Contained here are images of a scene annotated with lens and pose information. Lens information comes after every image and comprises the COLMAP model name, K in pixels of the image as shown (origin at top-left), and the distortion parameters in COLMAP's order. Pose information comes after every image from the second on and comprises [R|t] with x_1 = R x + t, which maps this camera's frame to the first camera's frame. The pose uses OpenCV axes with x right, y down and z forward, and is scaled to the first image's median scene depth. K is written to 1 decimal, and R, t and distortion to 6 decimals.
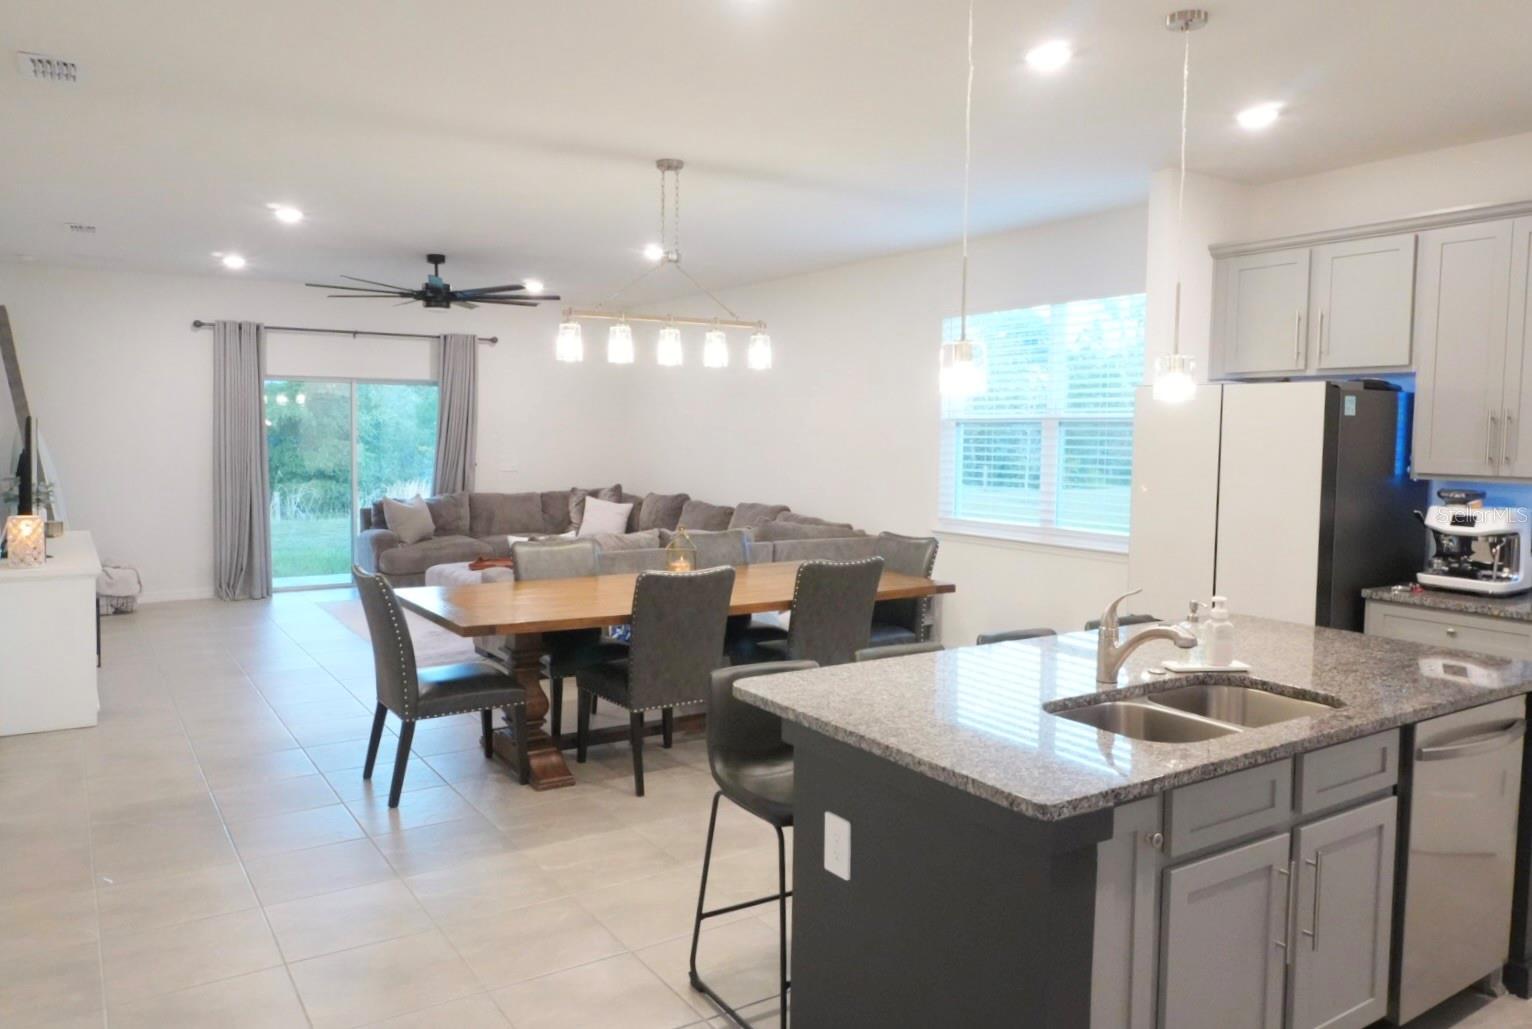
lens RADIAL K [[1078.3, 0, 768.3], [0, 1078.3, 514.7], [0, 0, 1]] dist [0.047721, 0.005719]
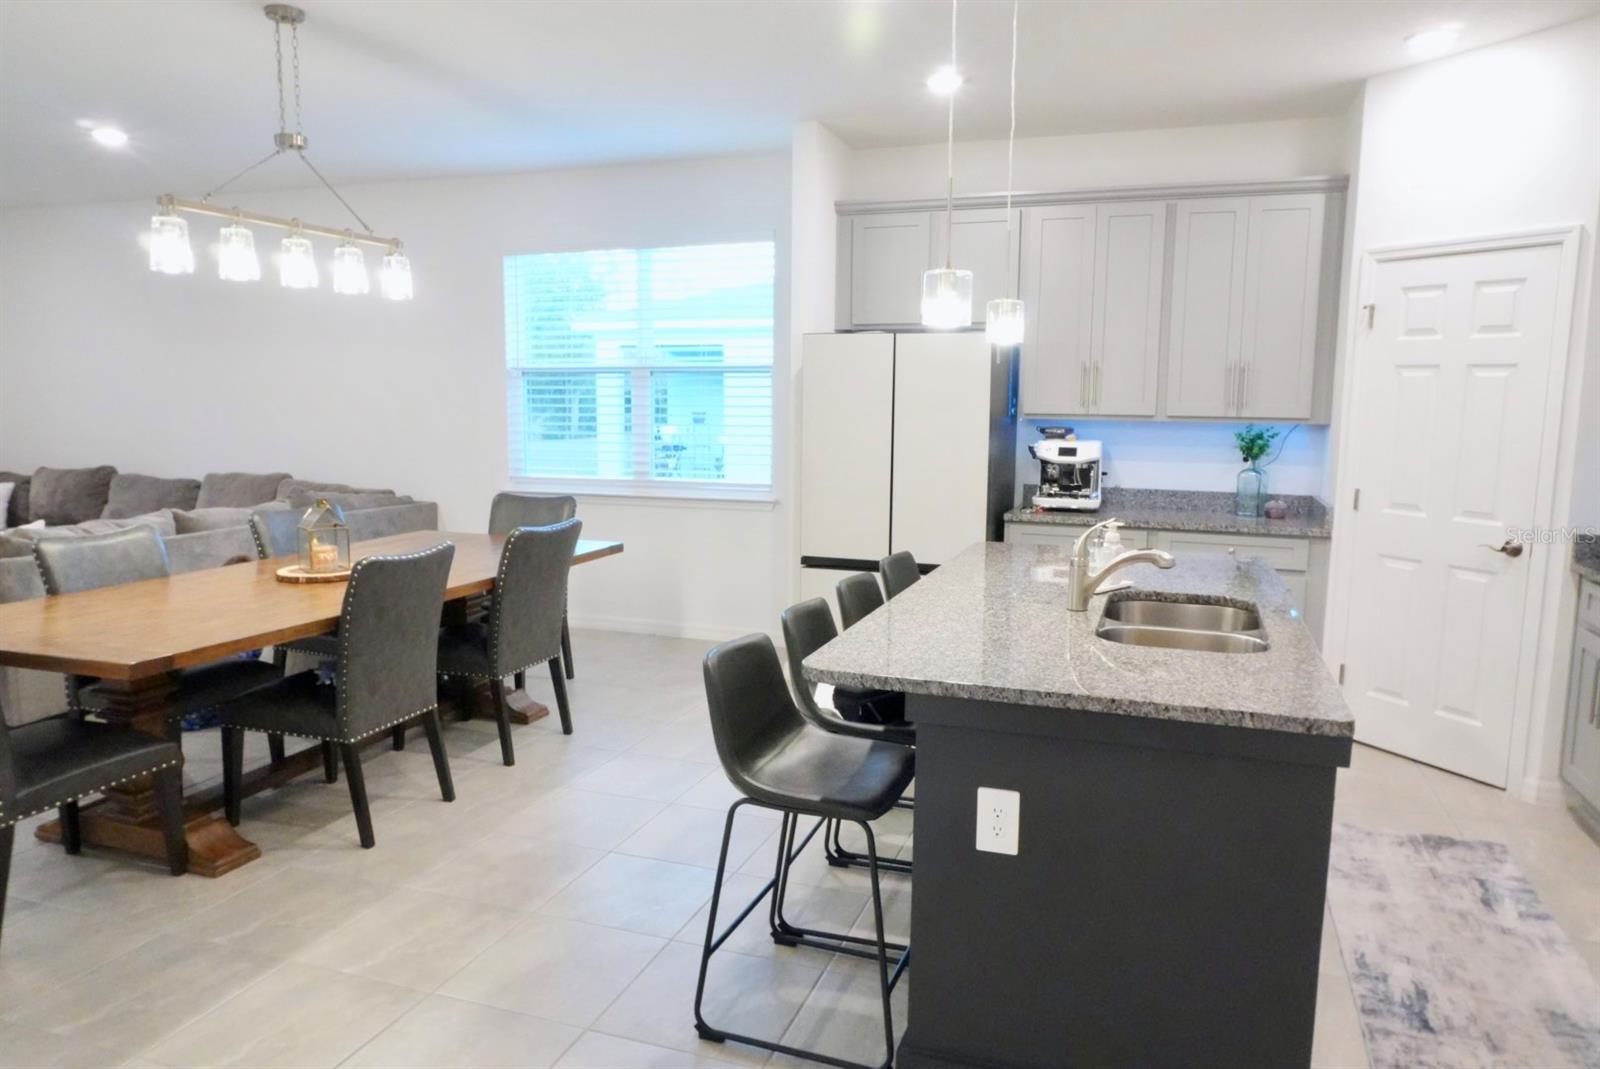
lens RADIAL K [[1071.2, 0, 801.3], [0, 1071.2, 532.8], [0, 0, 1]] dist [0.020337, -0.004956]
pose [[0.802993, -0.081727, 0.590358, -0.275646], [0.049609, 0.996281, 0.070445, -0.002599], [-0.593920, -0.027279, 0.804061, 0.183864]]
